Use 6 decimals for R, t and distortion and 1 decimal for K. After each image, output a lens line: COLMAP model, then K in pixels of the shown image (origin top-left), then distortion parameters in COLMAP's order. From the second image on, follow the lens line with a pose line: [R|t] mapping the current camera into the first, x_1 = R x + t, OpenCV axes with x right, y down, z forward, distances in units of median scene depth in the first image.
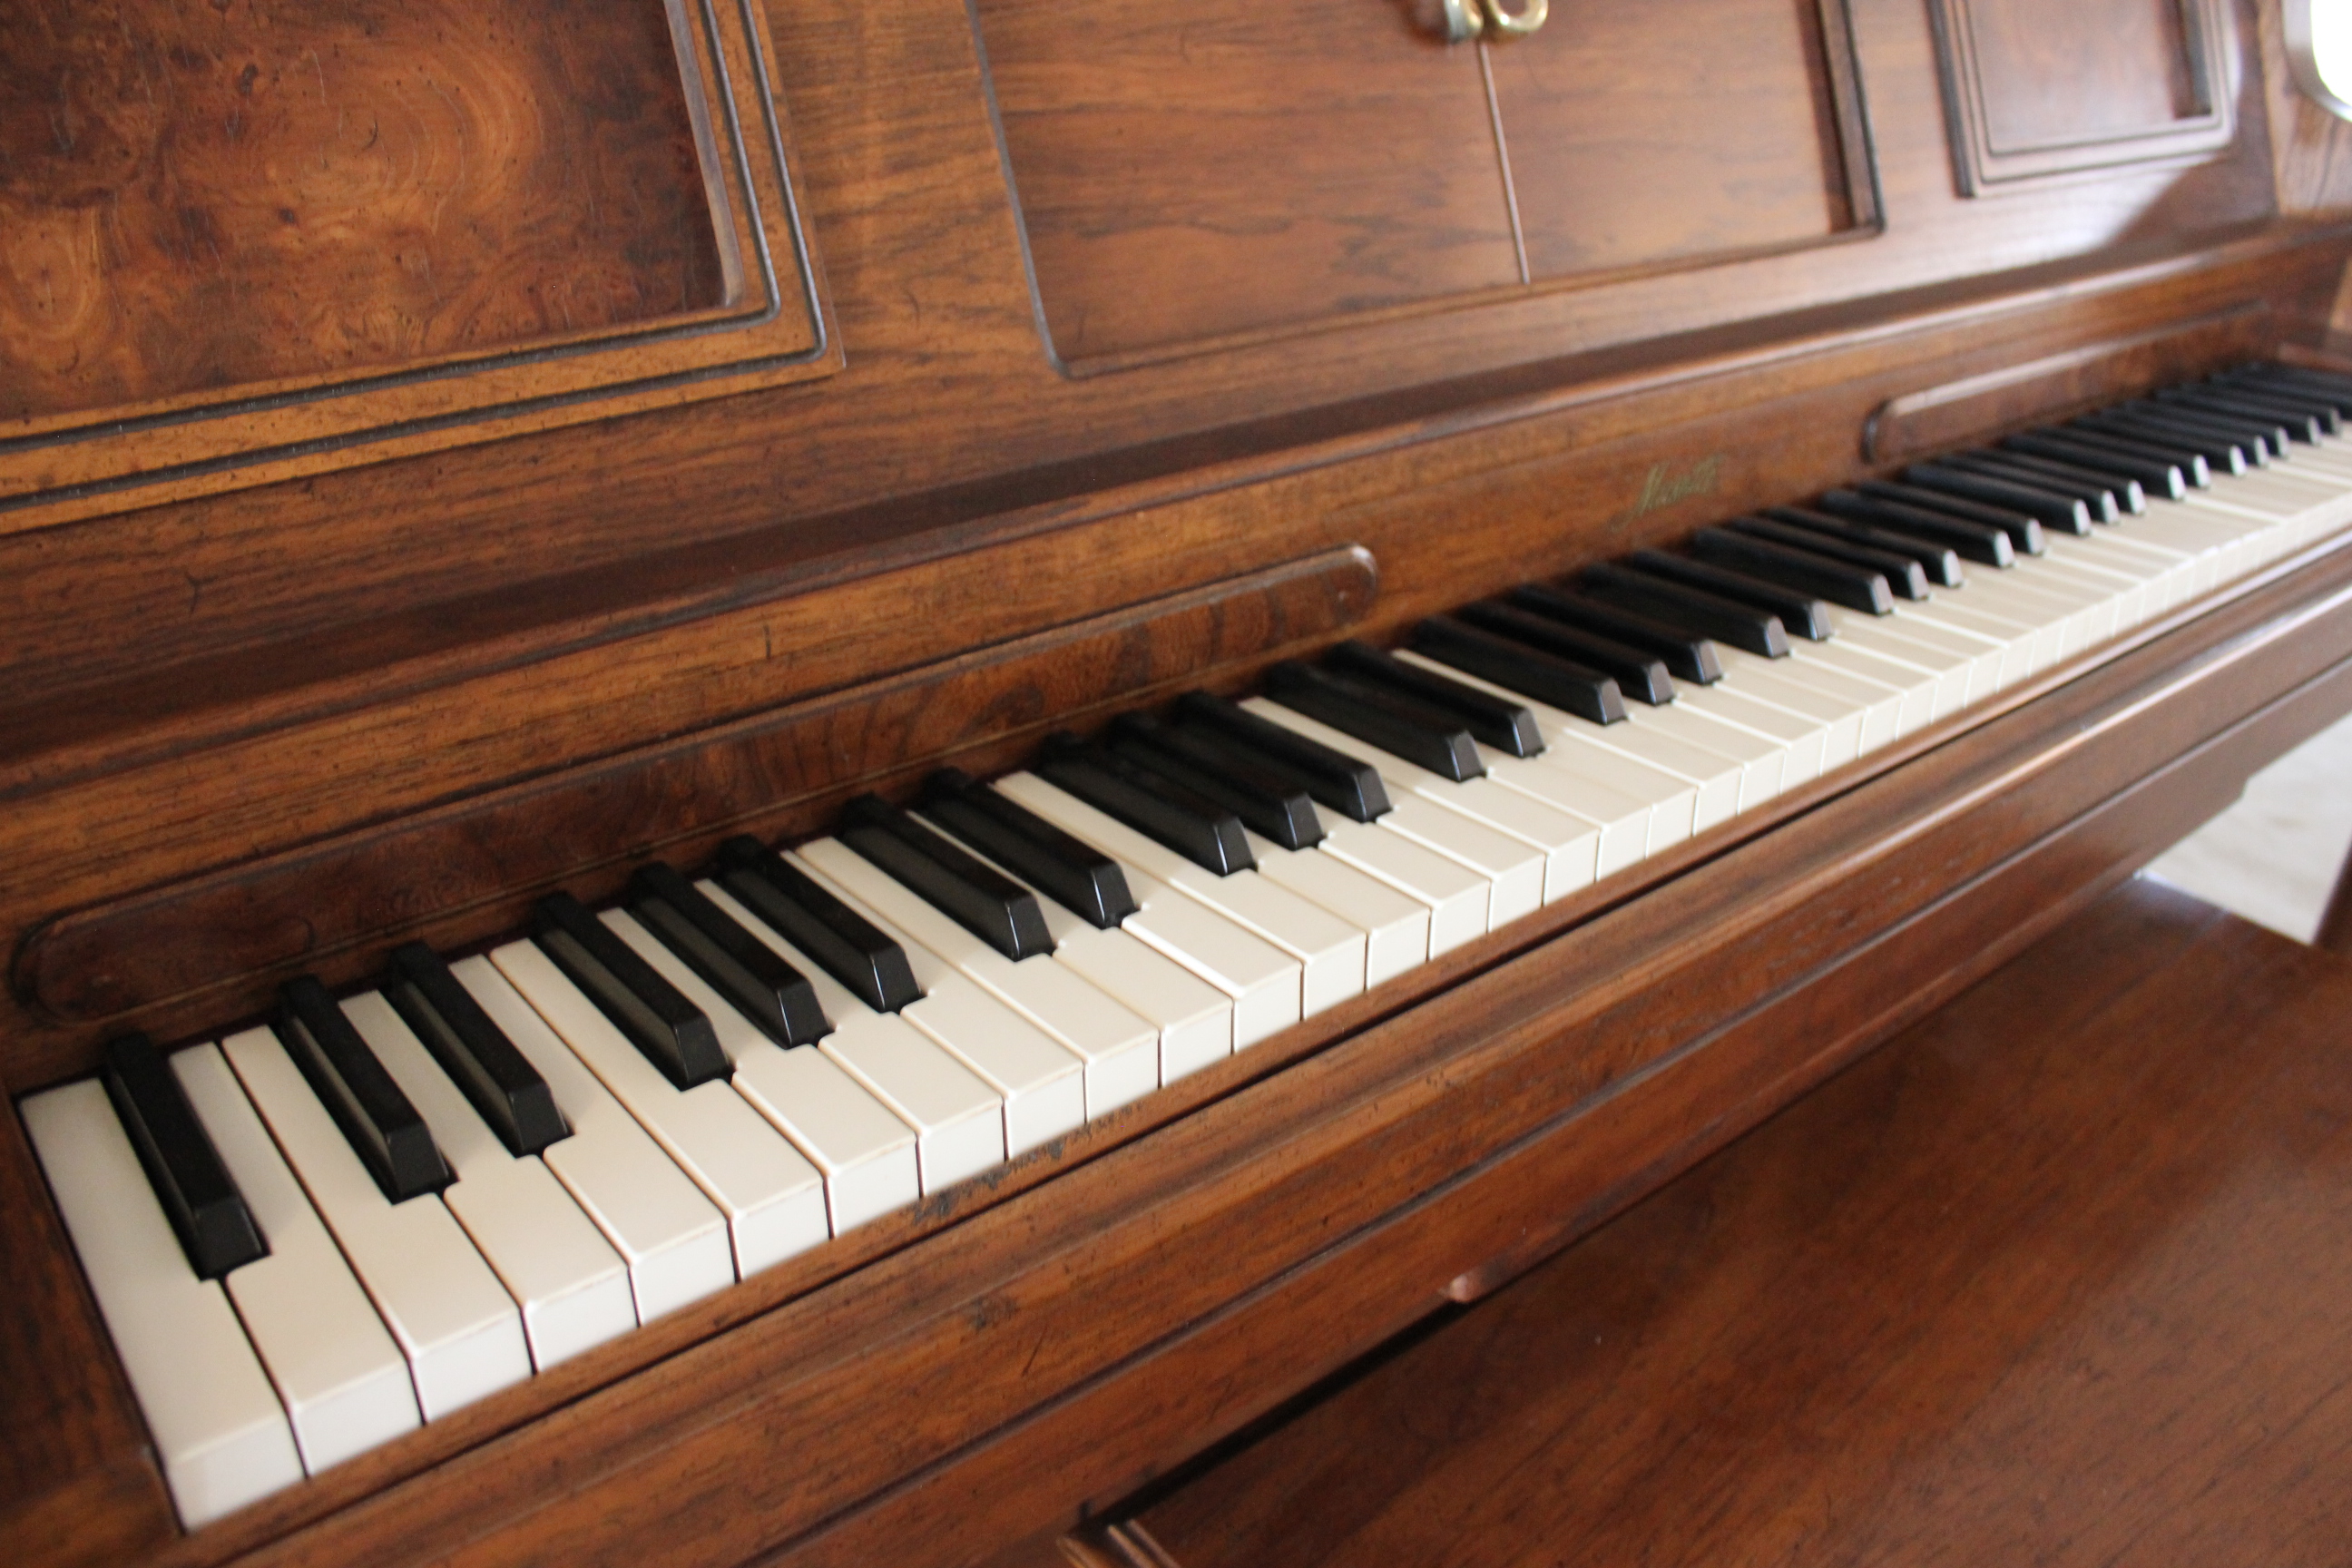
lens RADIAL K [[1891.3, 0, 1182.5], [0, 1891.3, 789.2], [0, 0, 1]] dist [-0.154308, 0.115783]
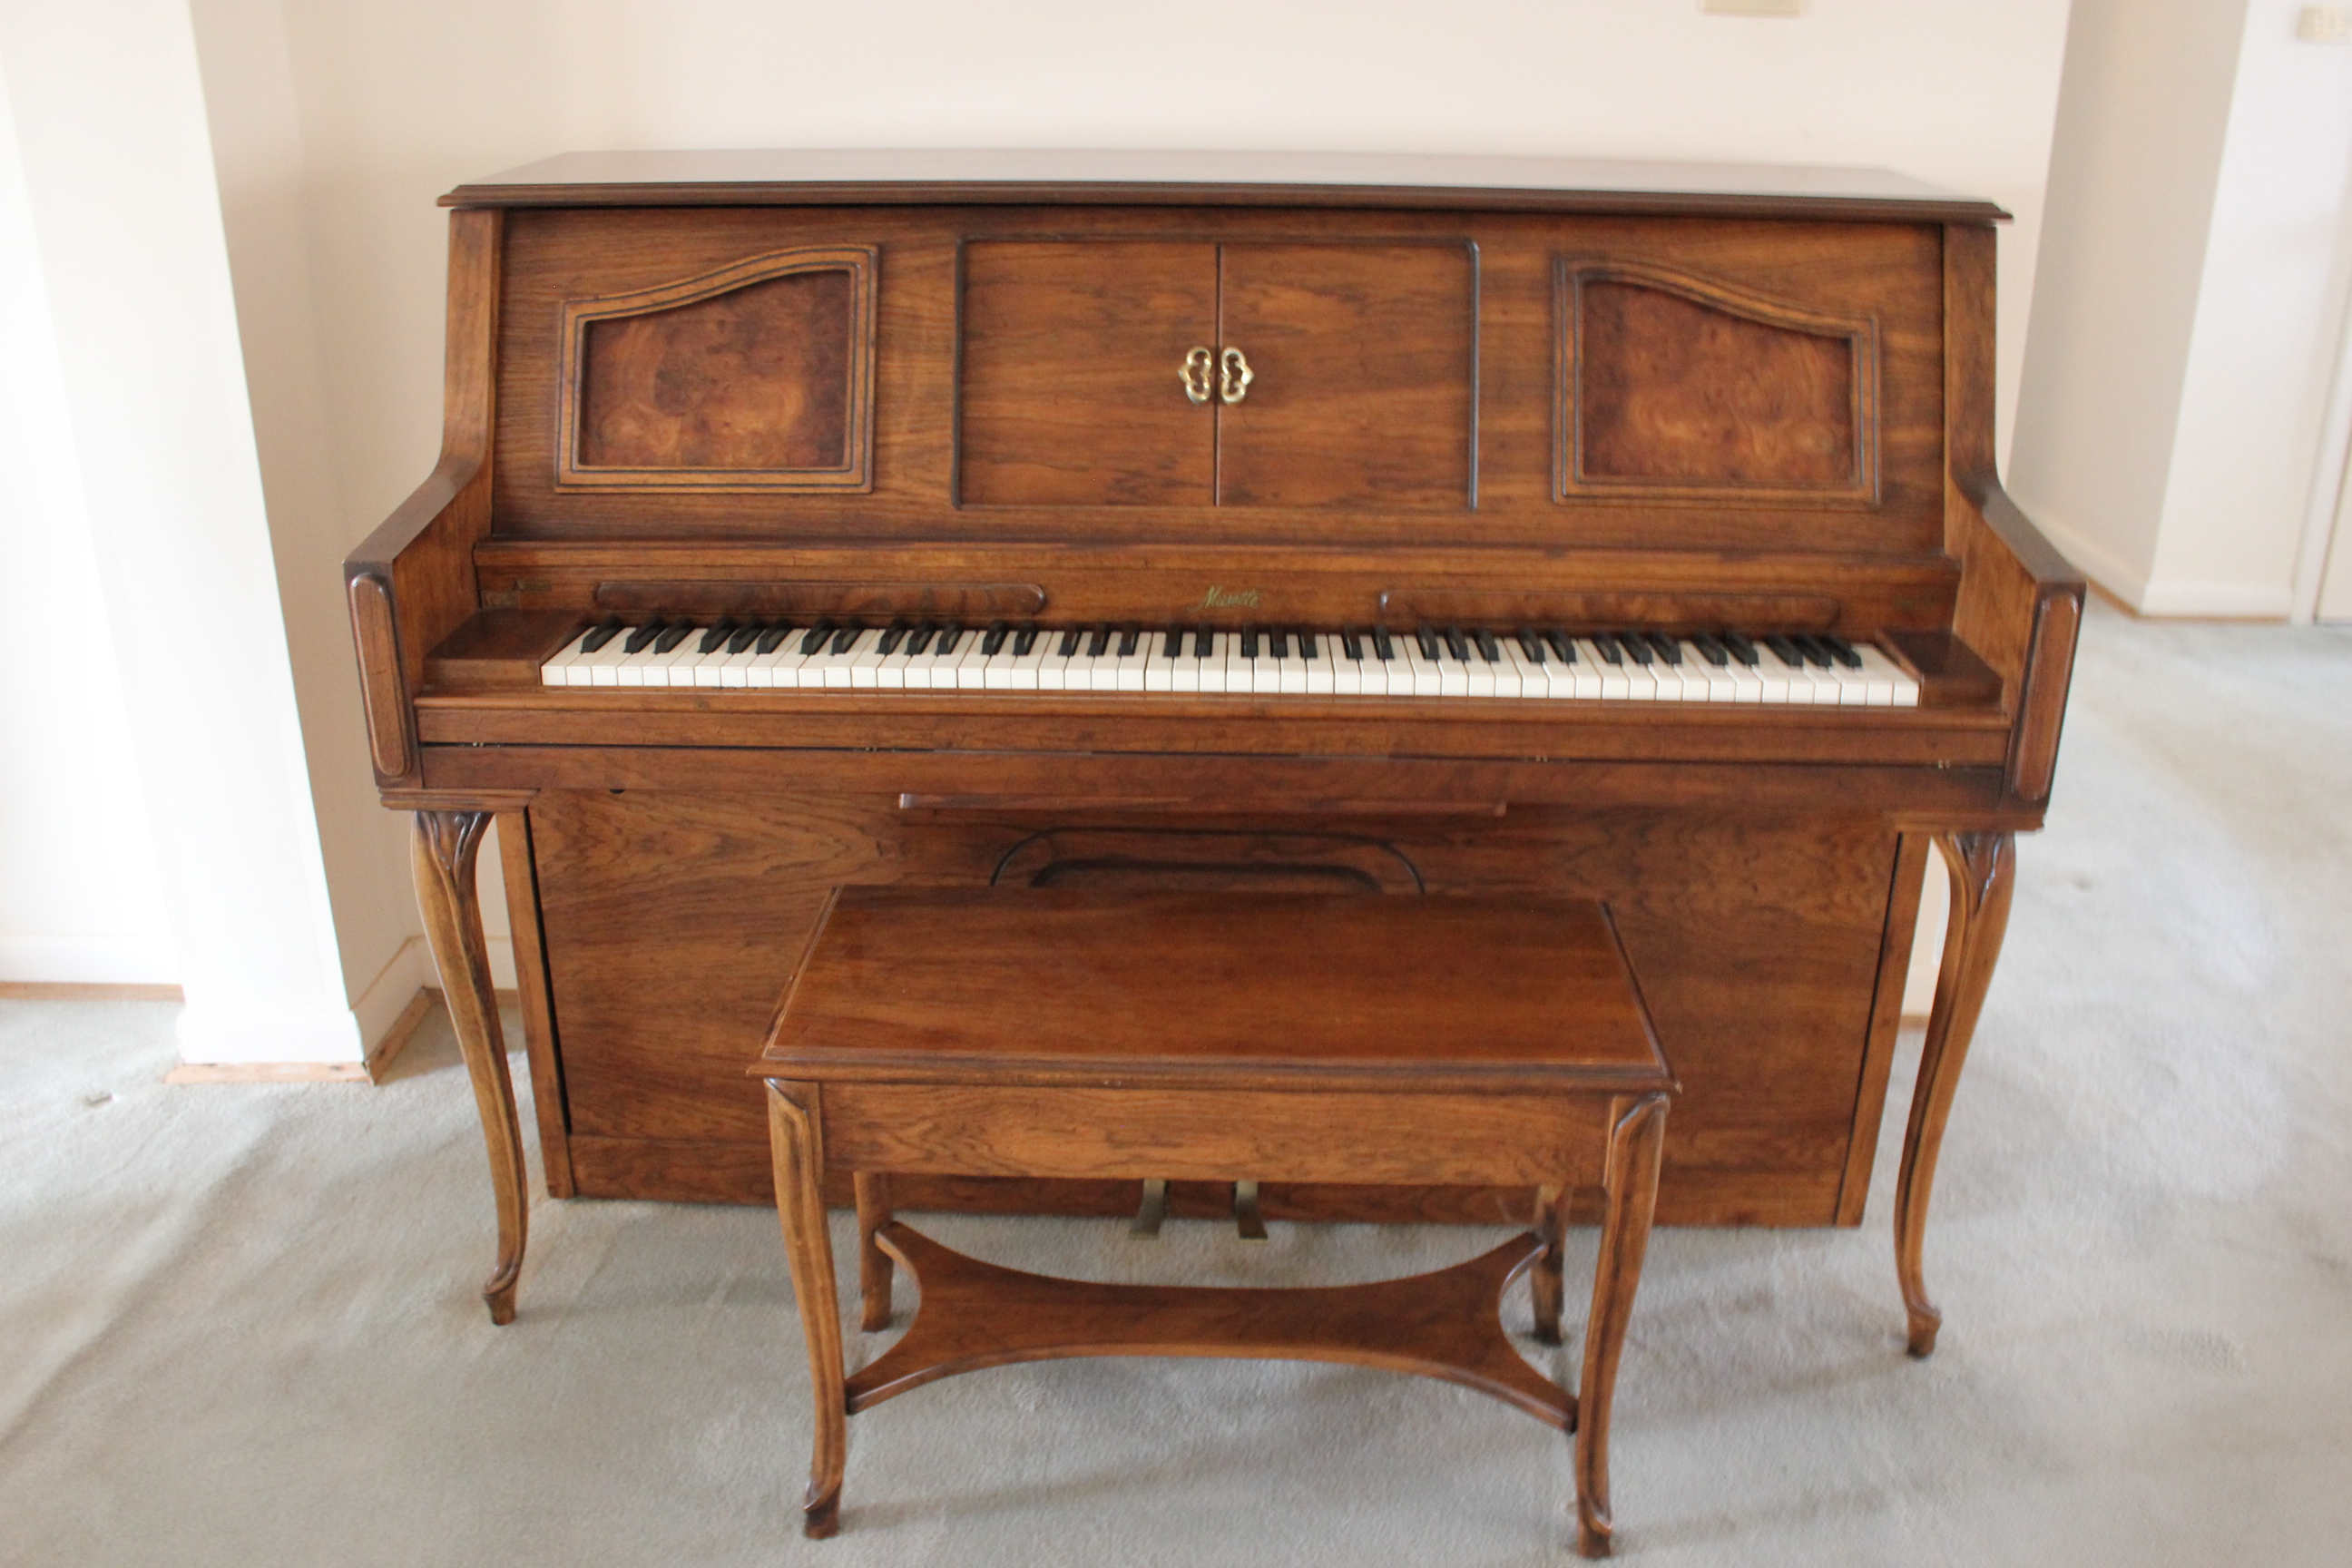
lens RADIAL K [[1891.3, 0, 1170.9], [0, 1891.3, 796.4], [0, 0, 1]] dist [-0.154308, 0.115783]
pose [[0.753823, 0.225039, -0.617340, 2.398869], [-0.292482, 0.956233, -0.008568, 0.153642], [0.588393, 0.187019, 0.786650, -1.158092]]
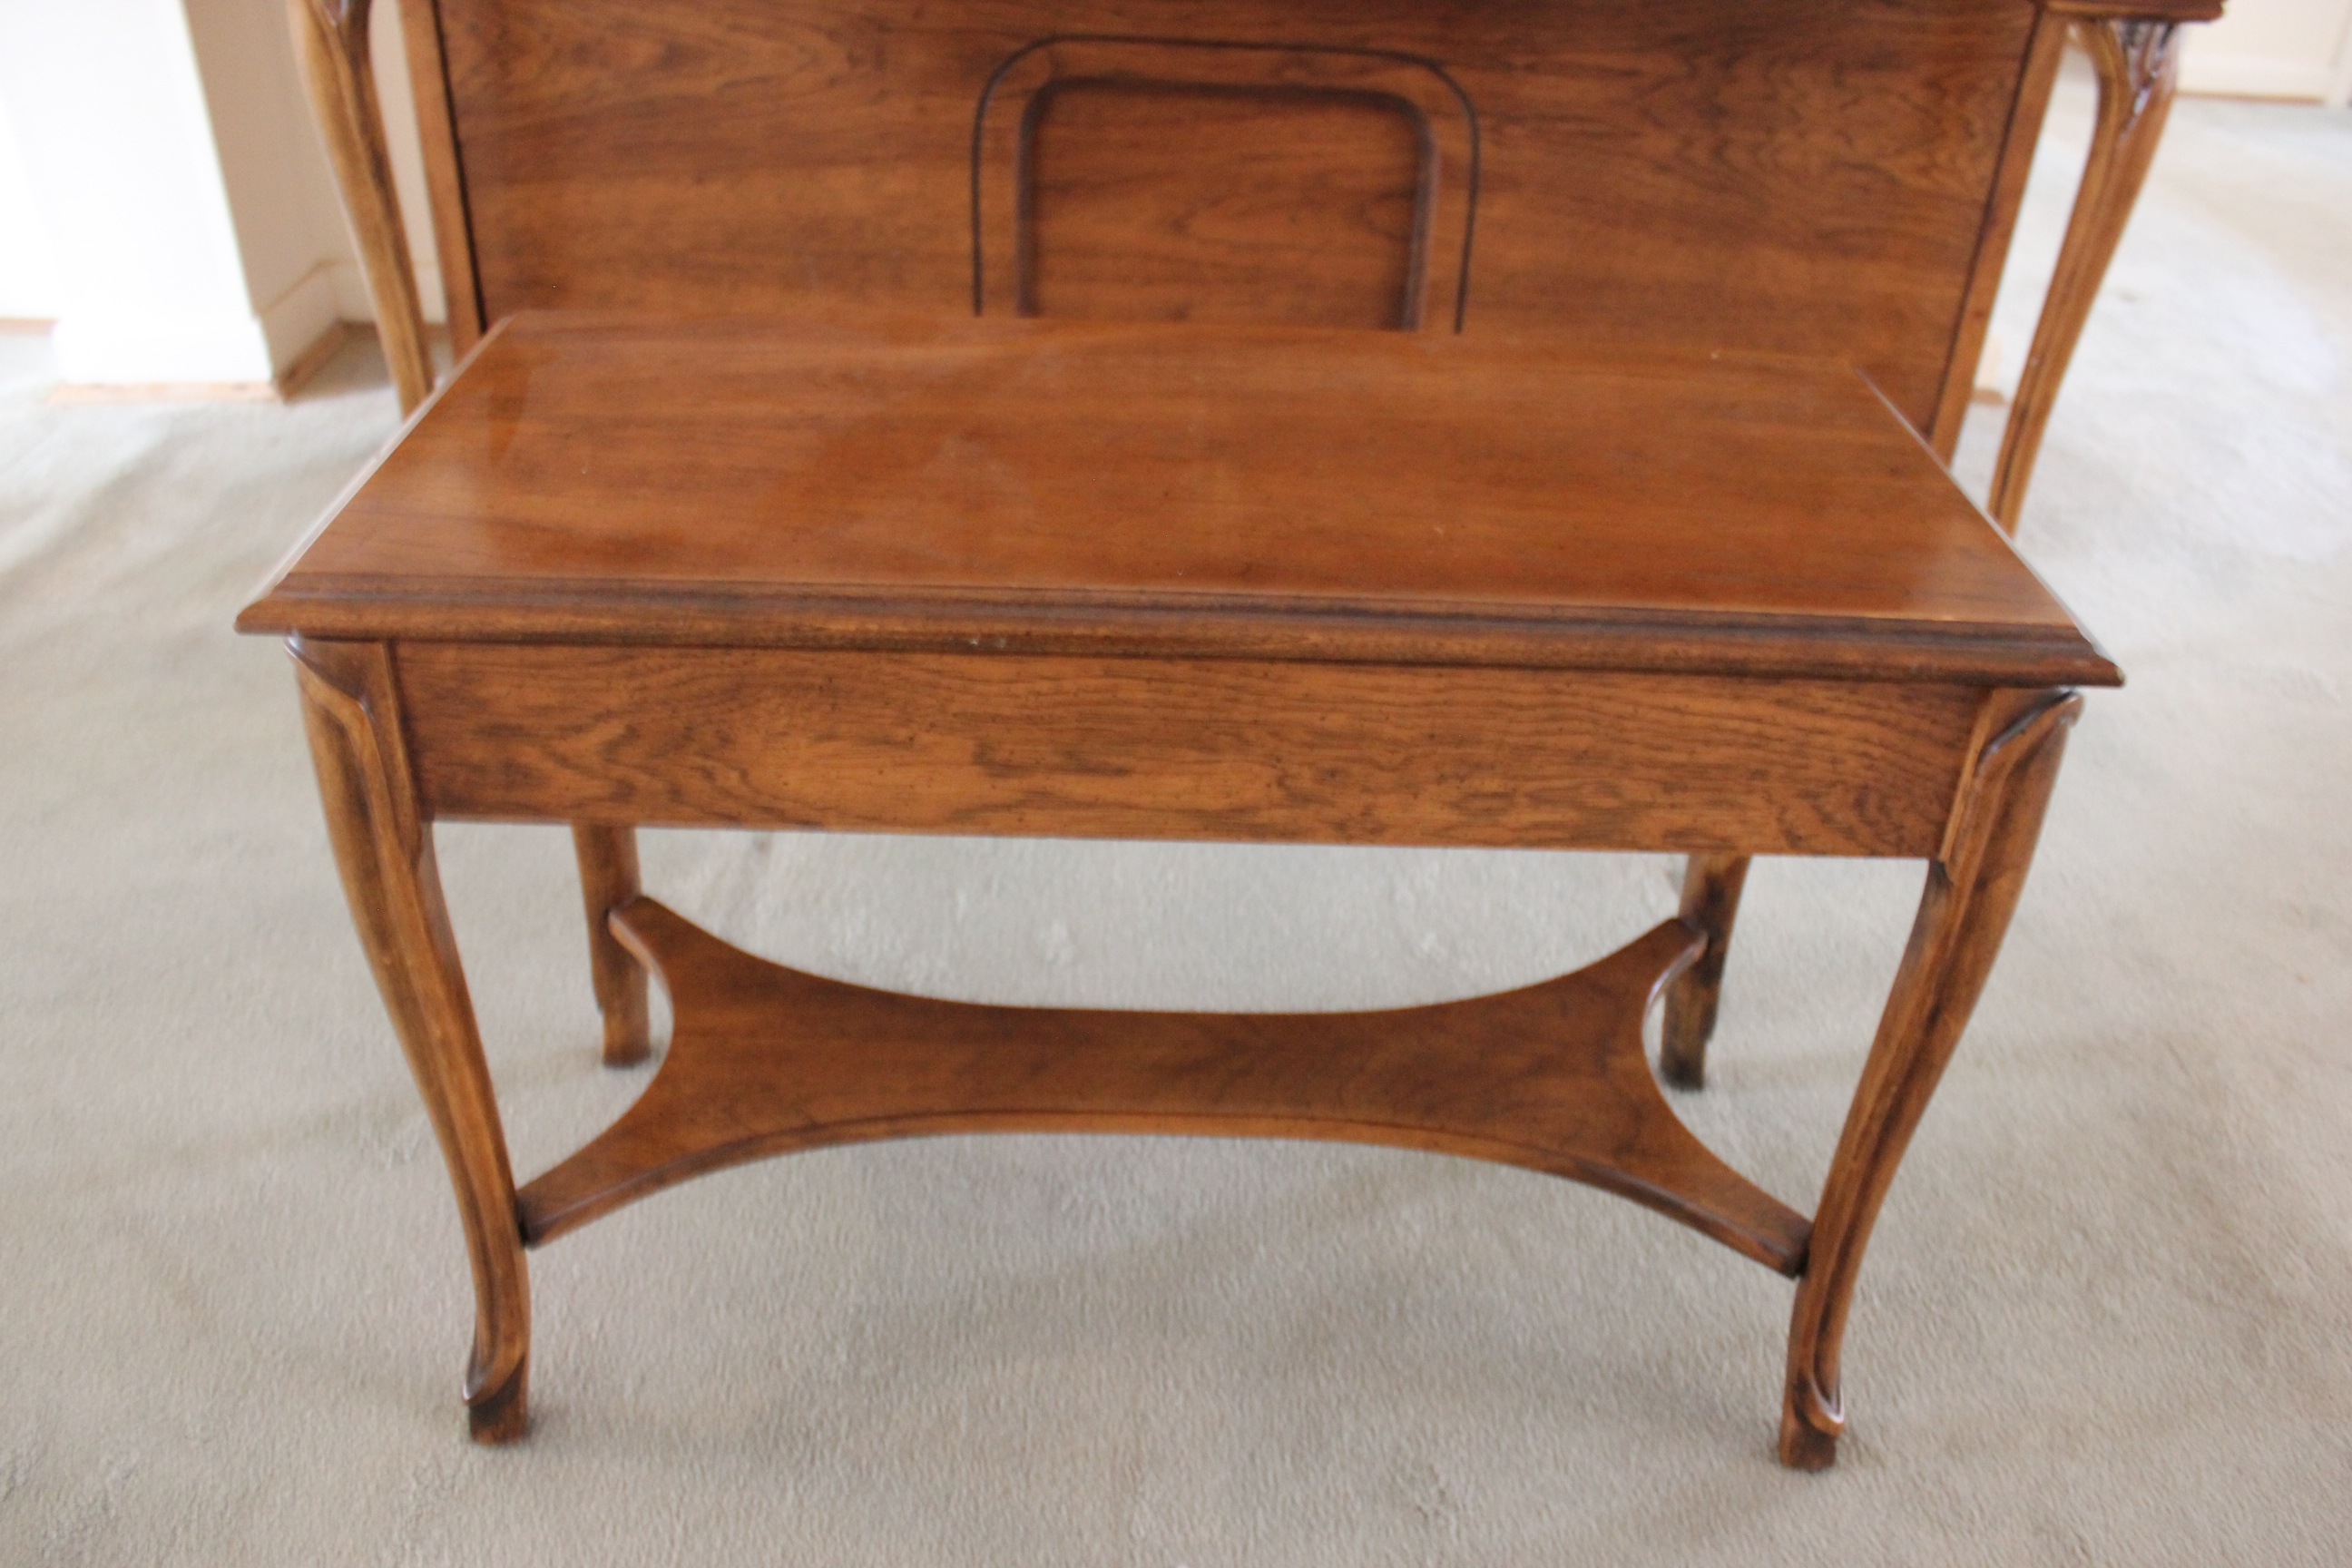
lens RADIAL K [[1891.3, 0, 1202.1], [0, 1891.3, 728.1], [0, 0, 1]] dist [-0.154308, 0.115783]
pose [[0.767379, 0.355319, -0.533740, 2.213196], [-0.316656, 0.933831, 0.166396, 0.841944], [0.557547, 0.041323, 0.829116, -0.720086]]
